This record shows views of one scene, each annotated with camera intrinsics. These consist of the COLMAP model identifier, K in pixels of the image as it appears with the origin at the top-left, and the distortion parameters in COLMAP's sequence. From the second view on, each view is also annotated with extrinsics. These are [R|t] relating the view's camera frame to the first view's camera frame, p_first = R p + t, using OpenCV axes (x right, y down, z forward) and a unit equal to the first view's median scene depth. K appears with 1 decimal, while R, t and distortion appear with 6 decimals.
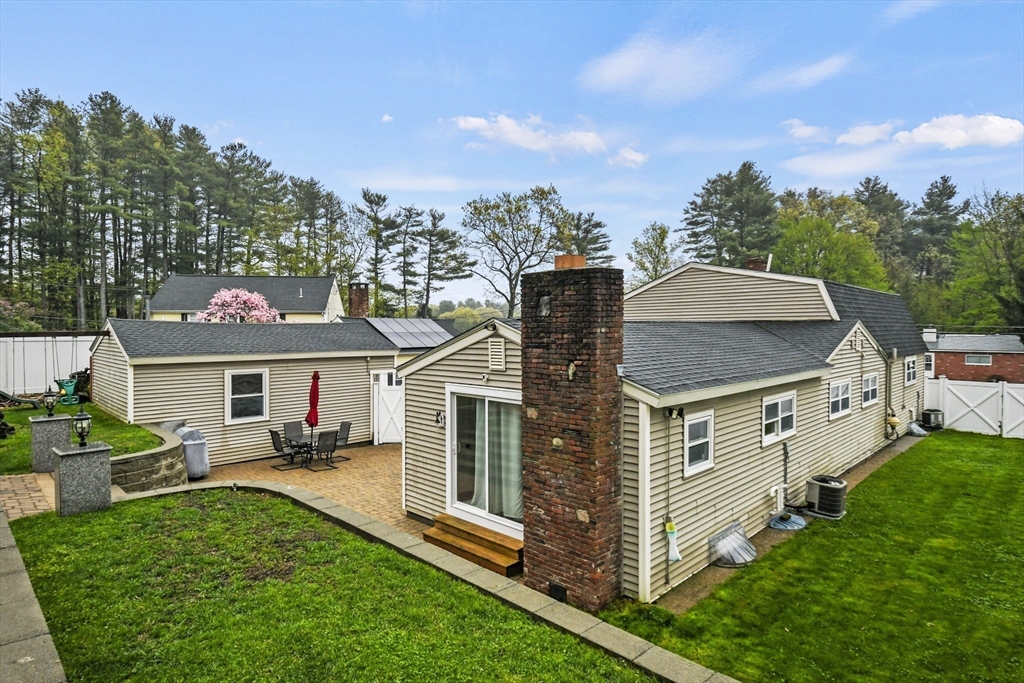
lens RADIAL K [[570.9, 0, 518.7], [0, 570.9, 344.3], [0, 0, 1]] dist [0.001136, -0.022360]
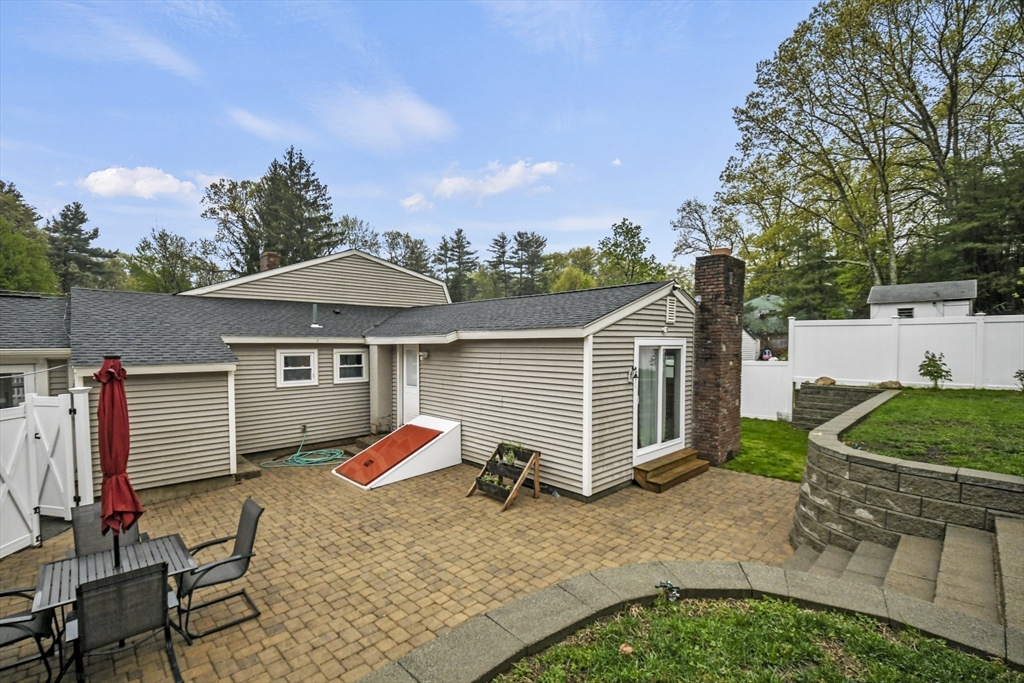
lens RADIAL K [[448.8, 0, 534.5], [0, 448.8, 346.2], [0, 0, 1]] dist [-0.040086, -0.000574]
pose [[0.001614, -0.003873, 0.999991, -0.096808], [0.027232, 0.999622, 0.003827, 0.007872], [-0.999628, 0.027226, 0.001719, 0.123112]]
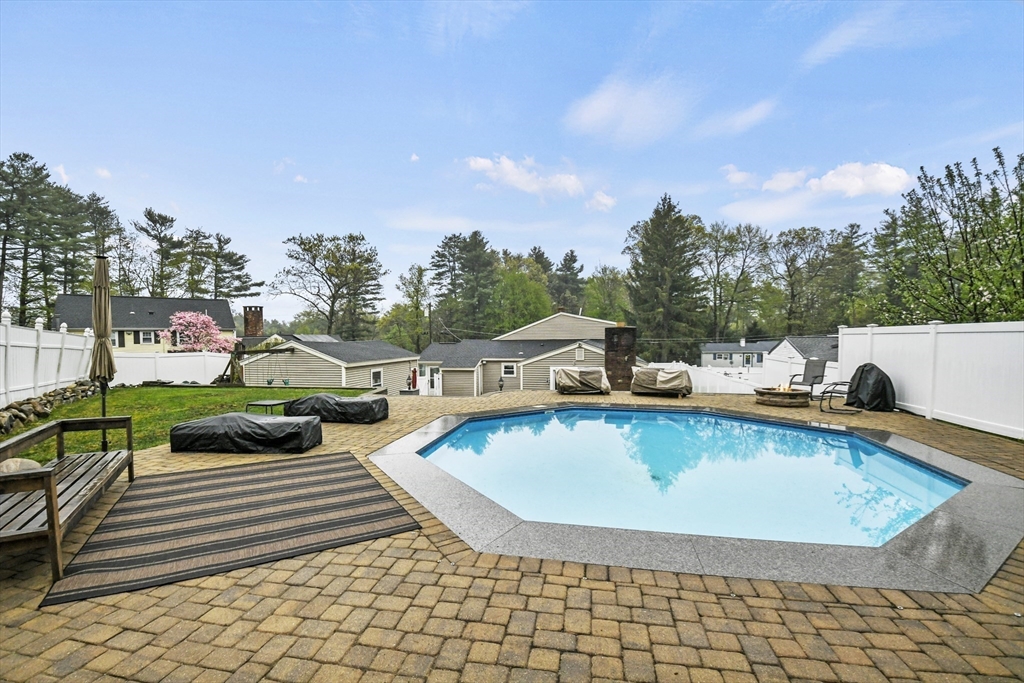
lens RADIAL K [[448.8, 0, 534.5], [0, 448.8, 346.2], [0, 0, 1]] dist [-0.040086, -0.000574]
pose [[0.822719, -0.012236, 0.568317, -0.136942], [0.017256, 0.999845, -0.003453, -0.001697], [-0.568187, 0.012648, 0.822803, -0.061891]]
